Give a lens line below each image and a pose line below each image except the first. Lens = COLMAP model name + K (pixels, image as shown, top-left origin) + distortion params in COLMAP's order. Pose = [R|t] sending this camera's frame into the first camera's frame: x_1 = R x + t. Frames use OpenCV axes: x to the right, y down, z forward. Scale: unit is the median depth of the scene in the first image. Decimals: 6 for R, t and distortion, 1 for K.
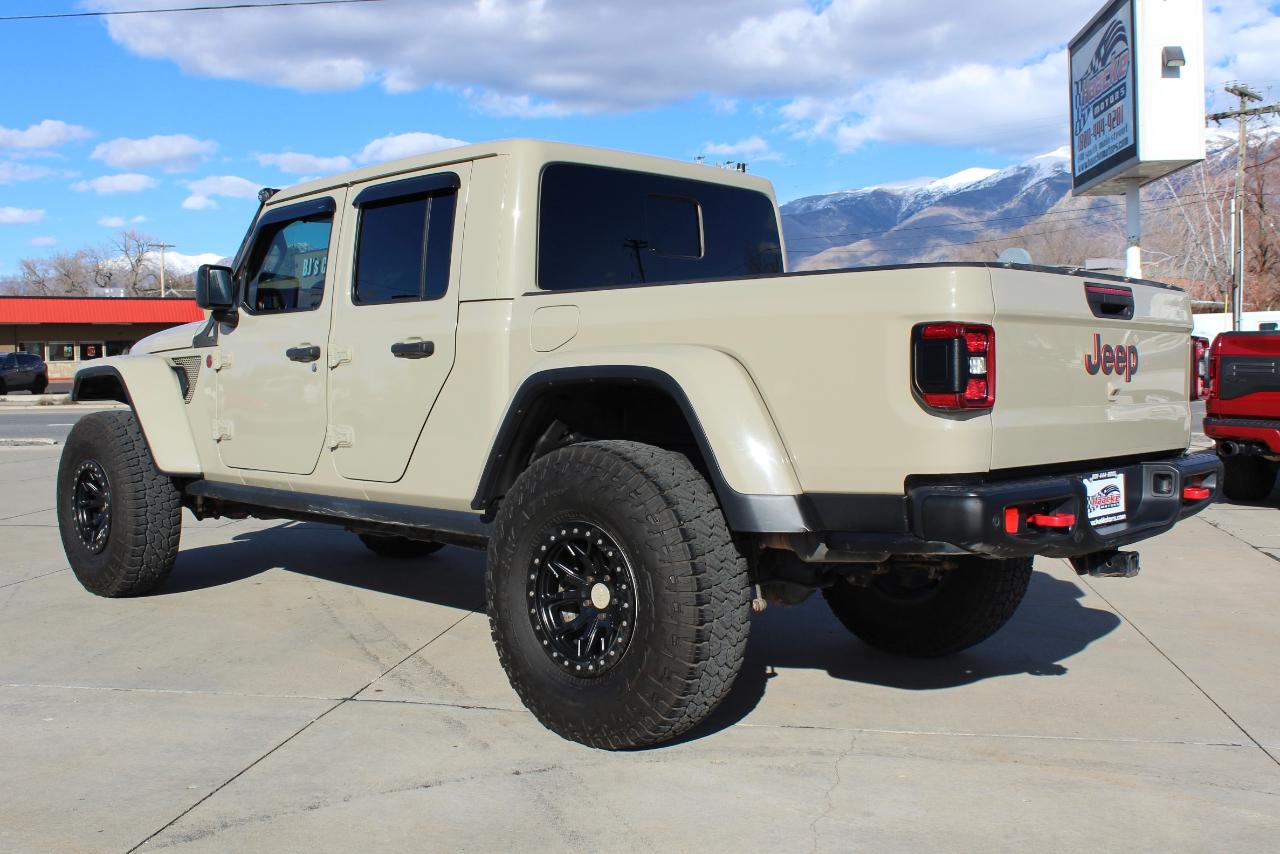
lens RADIAL K [[1319.1, 0, 643.2], [0, 1319.1, 445.1], [0, 0, 1]] dist [-0.152118, 0.180368]
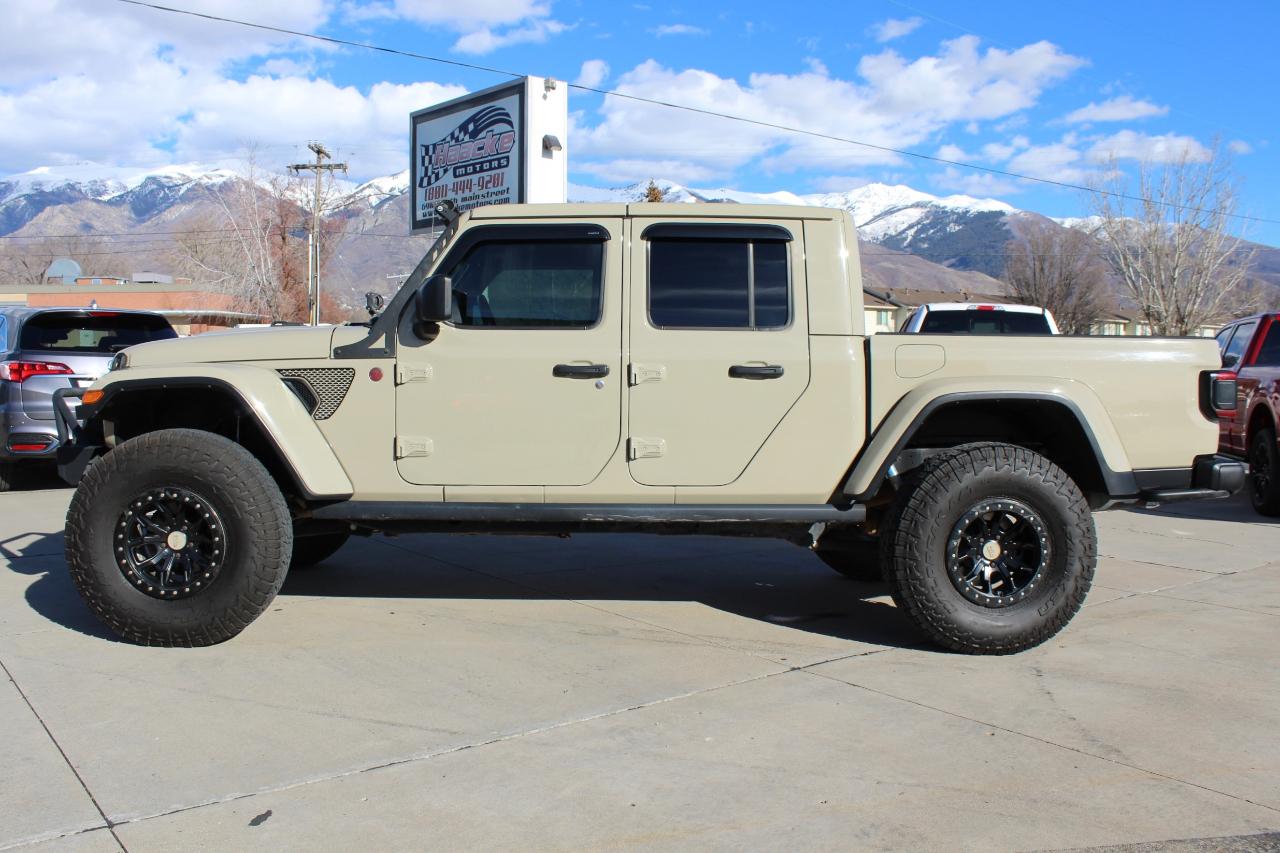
lens RADIAL K [[1121.3, 0, 616.7], [0, 1121.3, 431.5], [0, 0, 1]] dist [-0.162460, 0.129866]
pose [[0.691735, -0.028243, 0.721599, -1.048504], [0.028450, 0.999525, 0.011849, -0.036258], [-0.721591, 0.012333, 0.692210, 0.414981]]
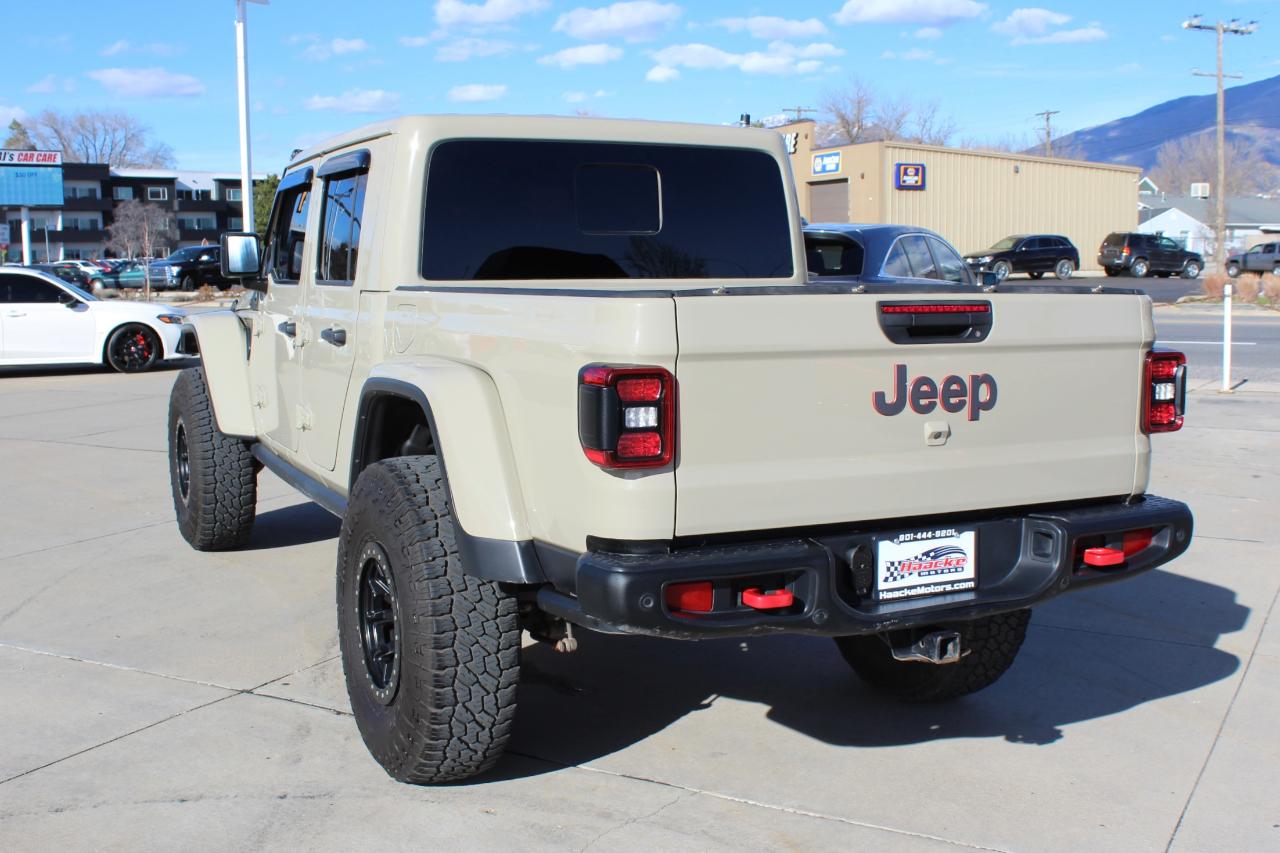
lens RADIAL K [[1456.7, 0, 643.3], [0, 1456.7, 483.4], [0, 0, 1]] dist [-0.142062, 0.155925]
pose [[0.941425, 0.056258, -0.332498, 0.417094], [-0.023451, 0.994521, 0.101873, -0.083255], [0.336407, -0.088108, 0.937586, 0.078856]]
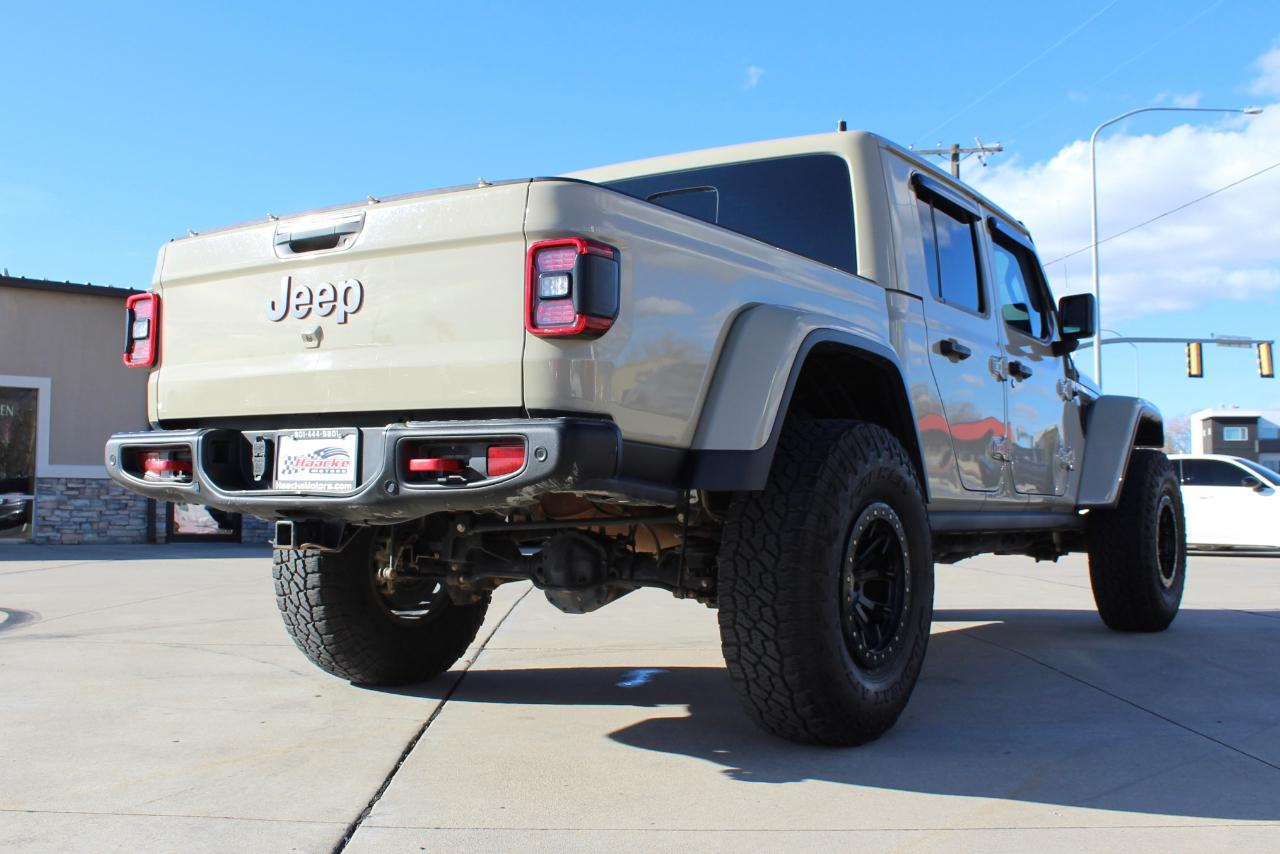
lens RADIAL K [[1337.5, 0, 575.1], [0, 1337.5, 423.1], [0, 0, 1]] dist [-0.193141, 0.196798]
pose [[0.124463, -0.052919, -0.990812, 1.075399], [-0.070428, 0.995587, -0.062020, 0.050165], [0.989722, 0.077500, 0.120187, 0.910008]]
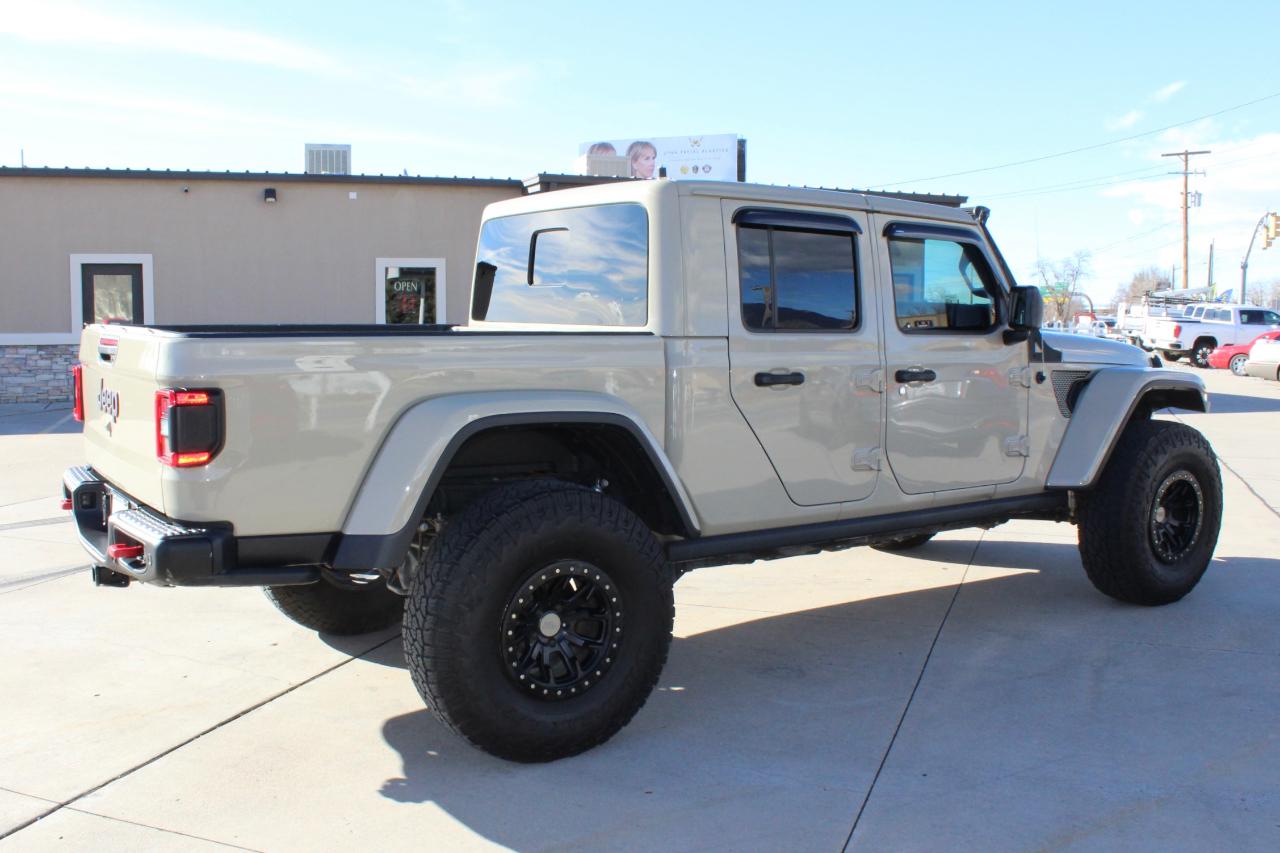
lens RADIAL K [[1184.1, 0, 588.0], [0, 1184.1, 454.5], [0, 0, 1]] dist [-0.161551, 0.129054]
pose [[-0.237605, 0.120106, -0.963908, 1.072615], [-0.058450, 0.988760, 0.137611, -0.157755], [0.969602, 0.089038, -0.227914, 1.404662]]
